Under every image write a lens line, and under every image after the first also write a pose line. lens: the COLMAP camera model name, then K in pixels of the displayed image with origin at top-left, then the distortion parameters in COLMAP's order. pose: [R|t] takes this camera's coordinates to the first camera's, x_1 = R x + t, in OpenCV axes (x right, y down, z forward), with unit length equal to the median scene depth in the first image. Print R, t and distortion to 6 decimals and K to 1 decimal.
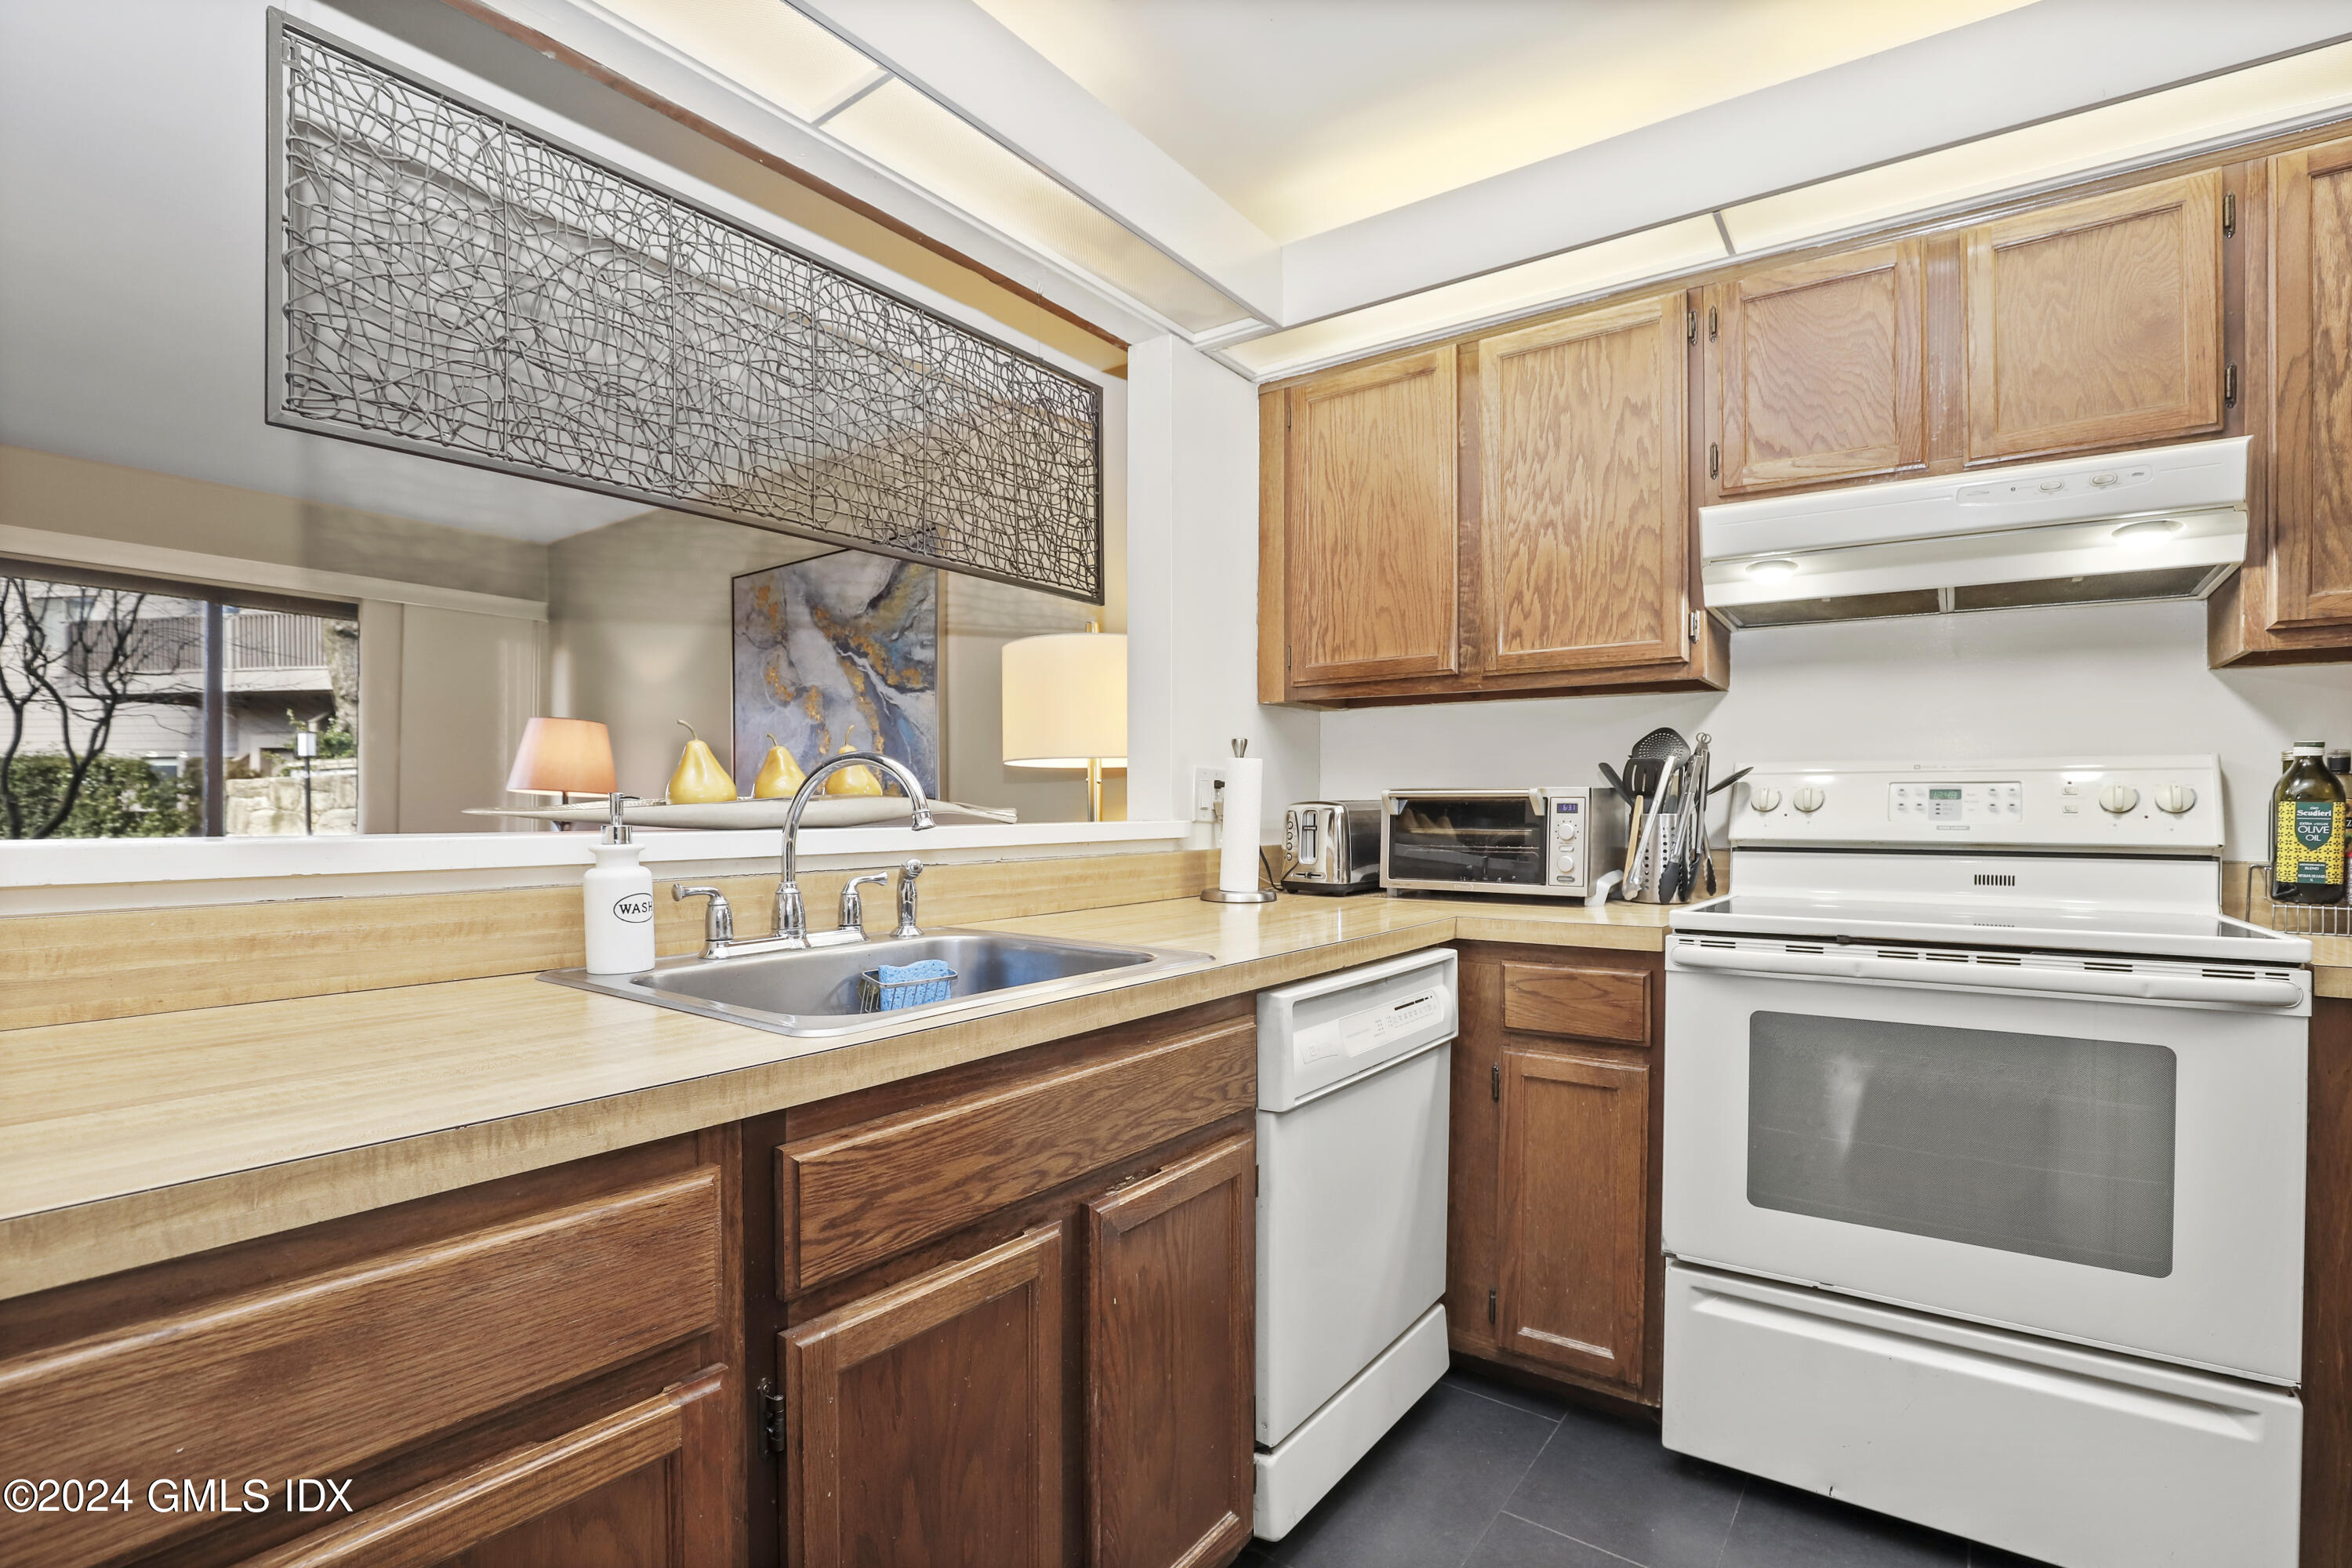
lens RADIAL K [[1081.2, 0, 1192.3], [0, 1081.2, 824.2], [0, 0, 1]] dist [-0.036575, 0.005694]
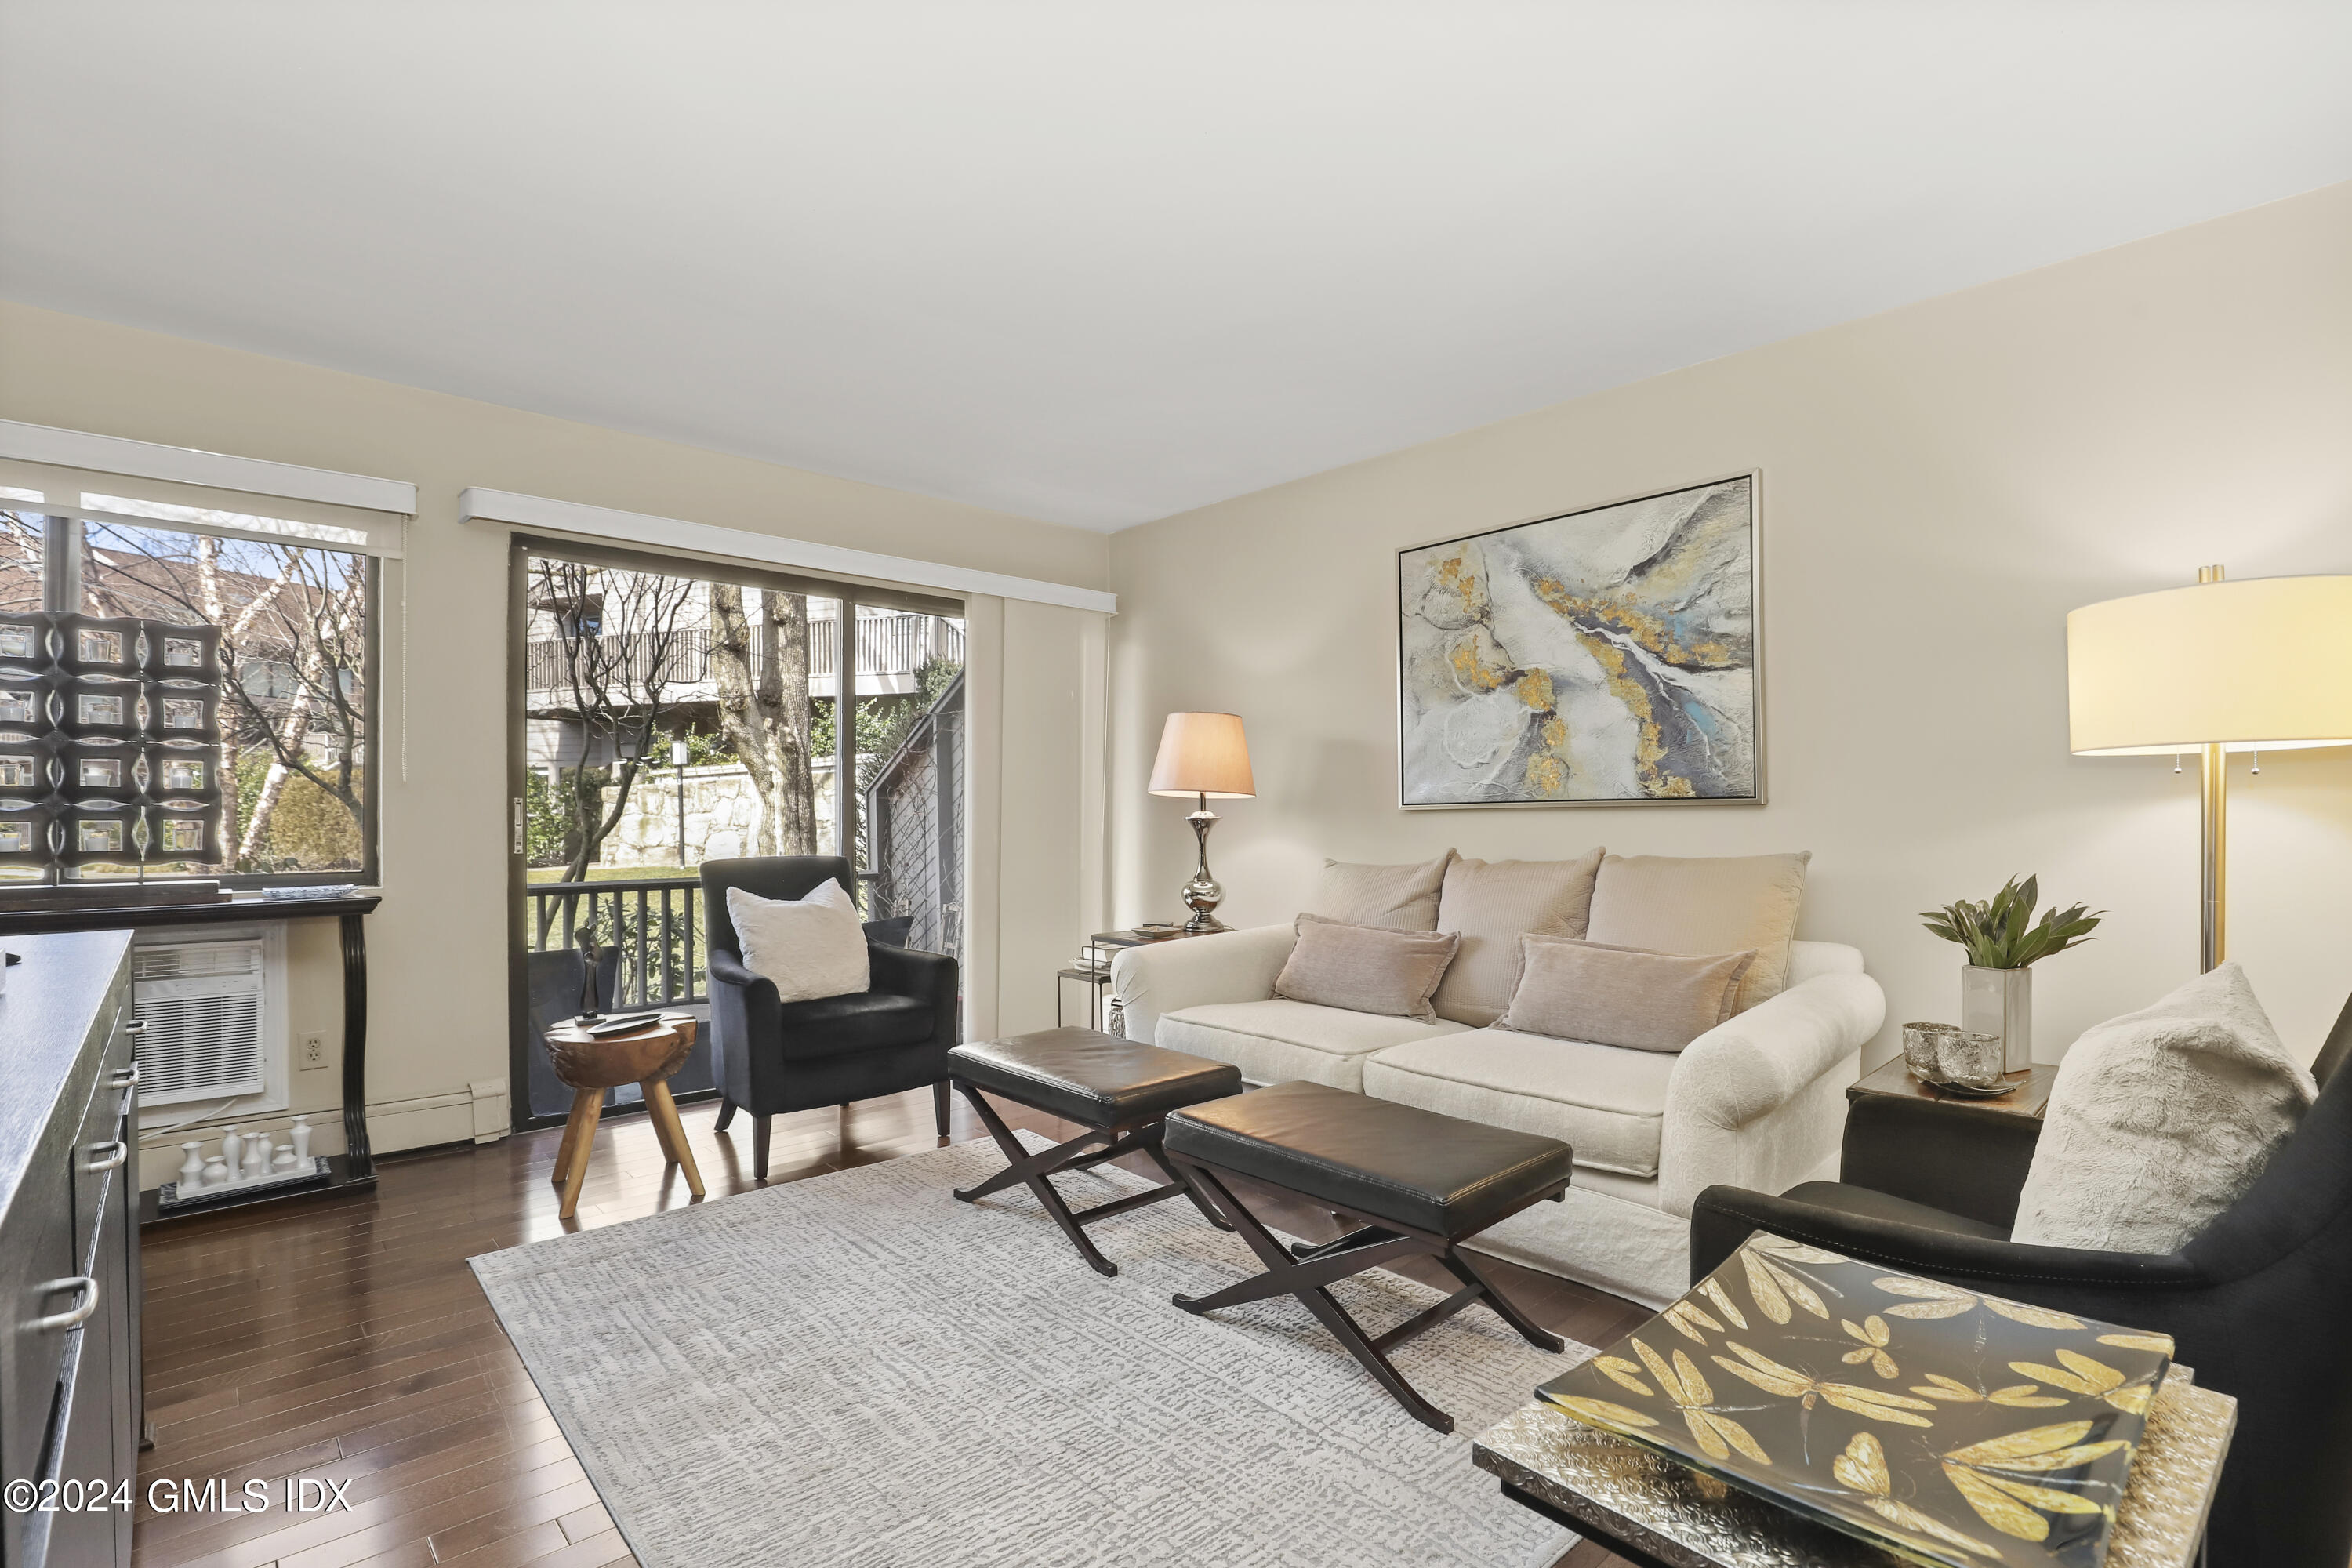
lens RADIAL K [[1081.2, 0, 1217.0], [0, 1081.2, 818.7], [0, 0, 1]] dist [-0.036575, 0.005694]
pose [[0.983872, -0.001621, -0.178864, -1.025374], [0.000150, 0.999966, -0.008235, 0.000632], [0.178871, 0.008076, 0.983839, 0.214253]]
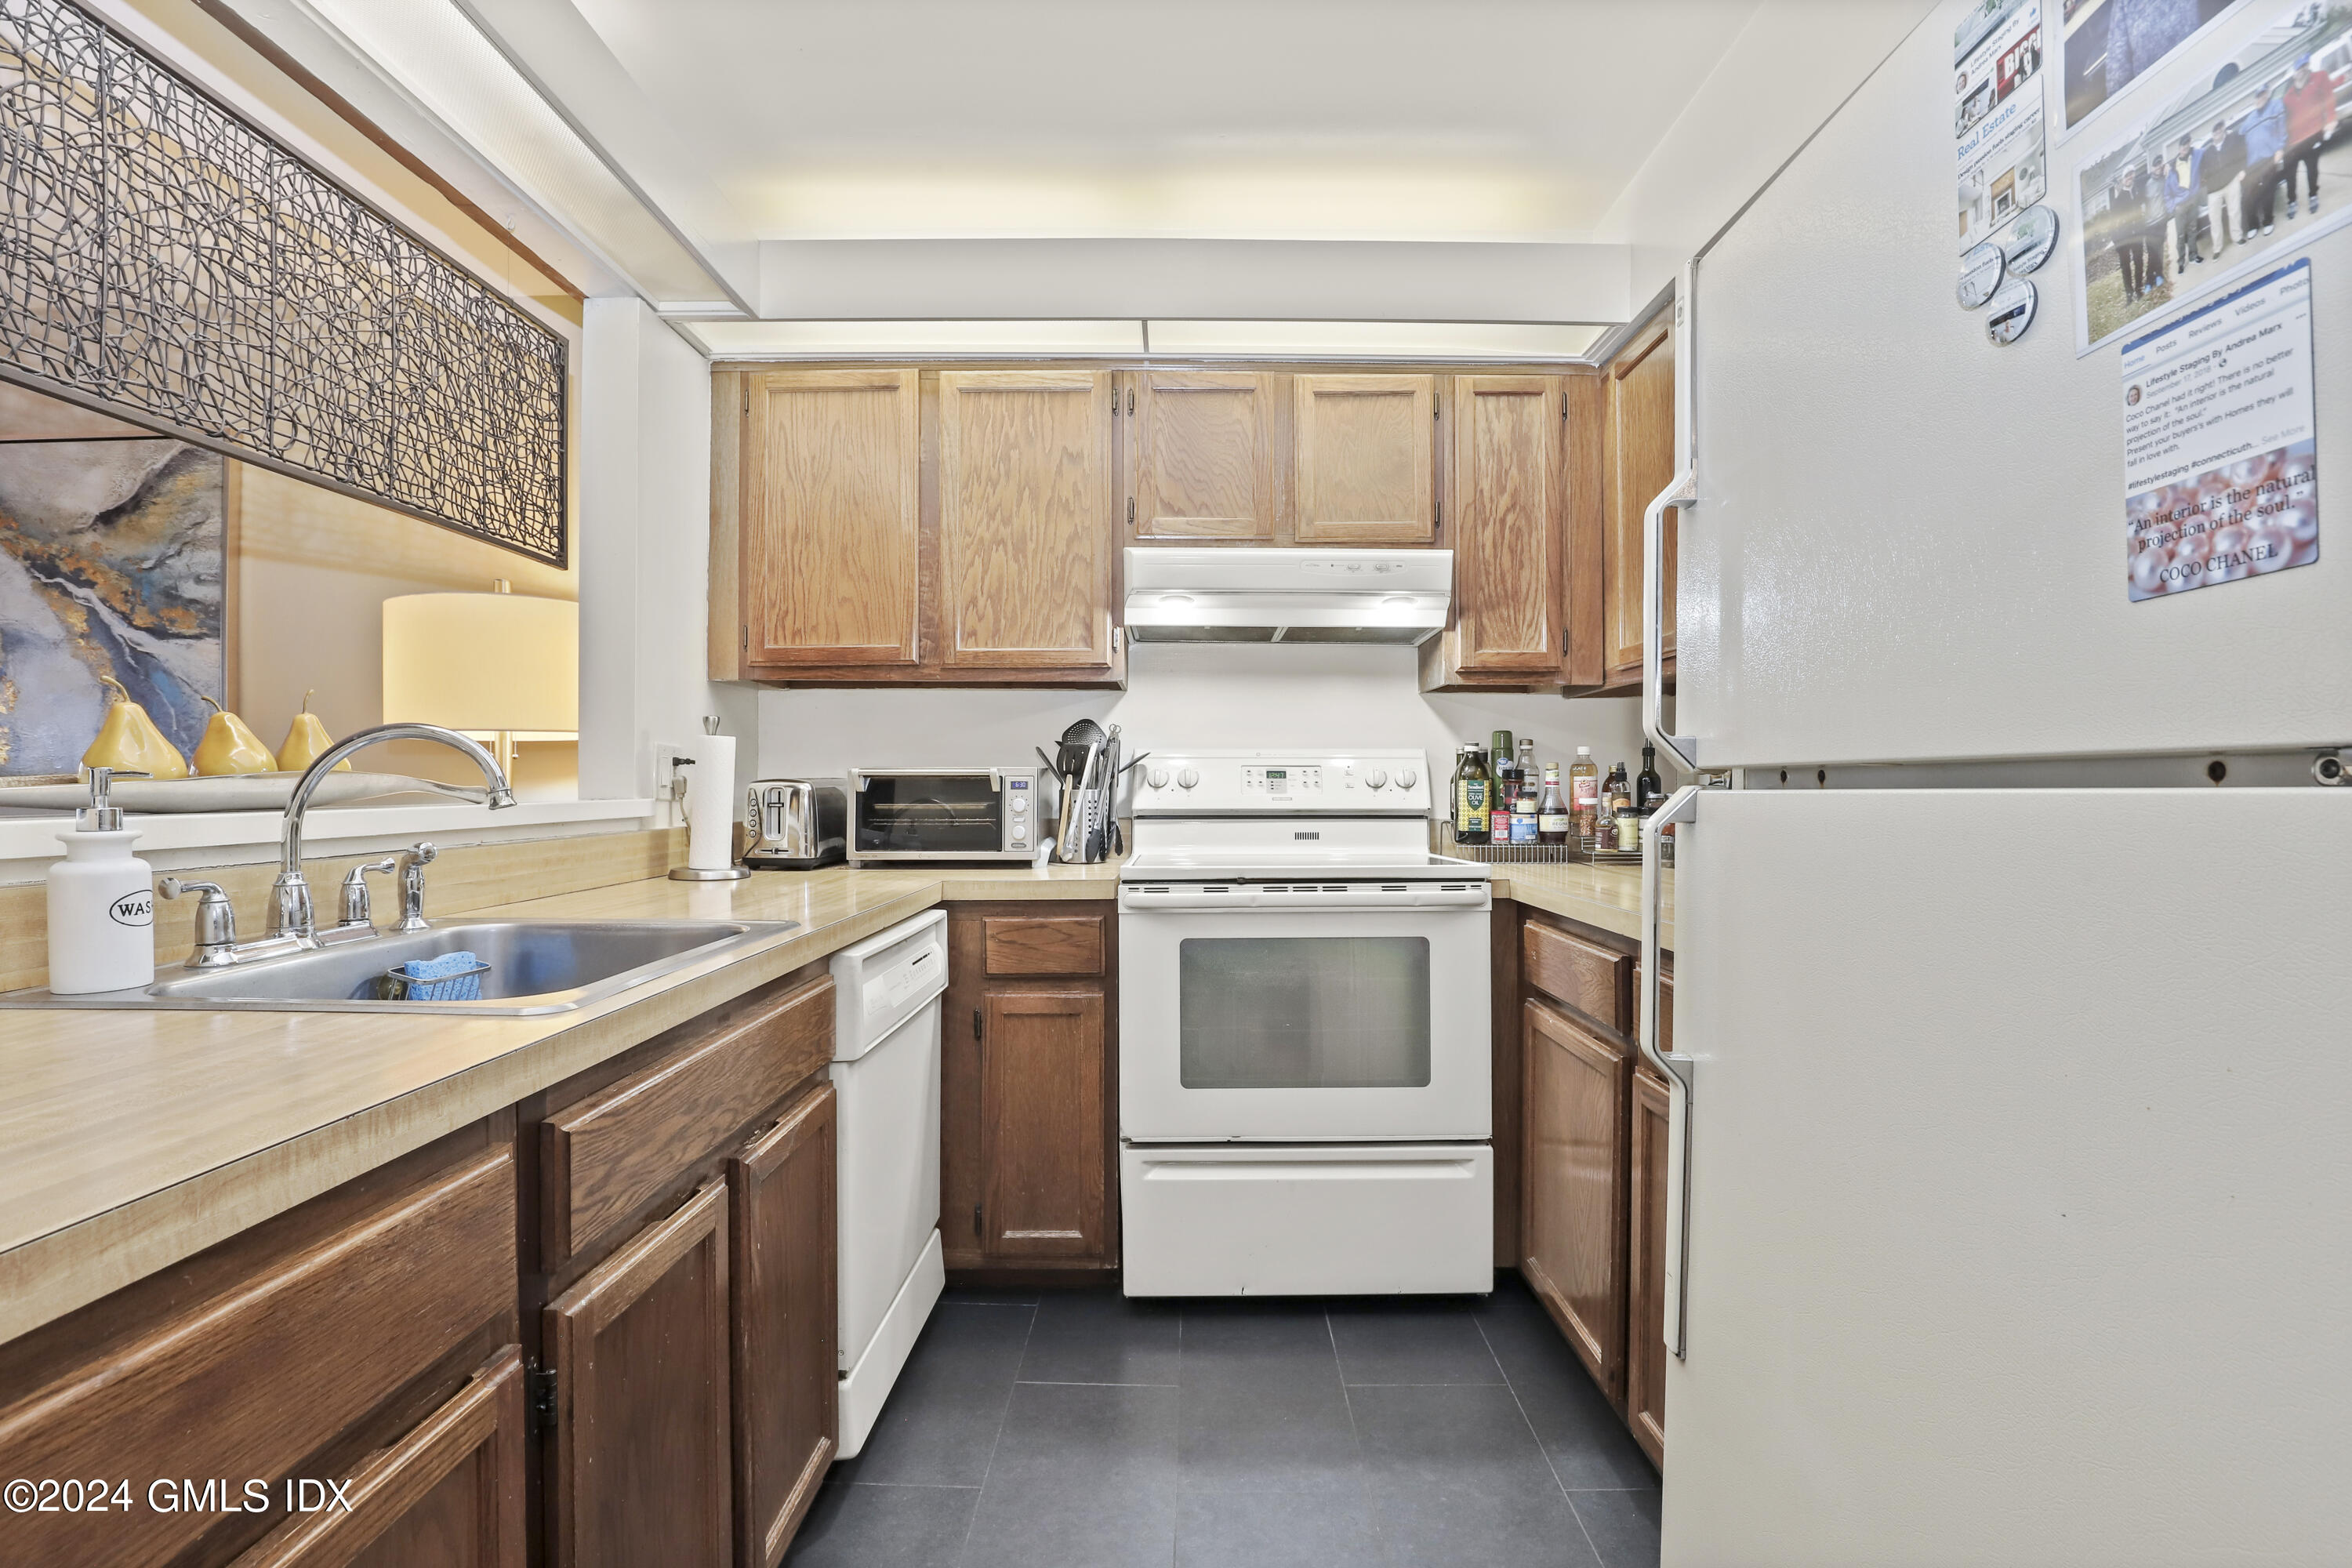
lens RADIAL K [[1081.2, 0, 1181.9], [0, 1081.2, 779.5], [0, 0, 1]] dist [-0.036575, 0.005694]
pose [[0.816043, 0.001398, 0.577989, -0.222323], [0.010840, 0.999784, -0.017724, 0.001960], [-0.577889, 0.020729, 0.815852, -0.078330]]
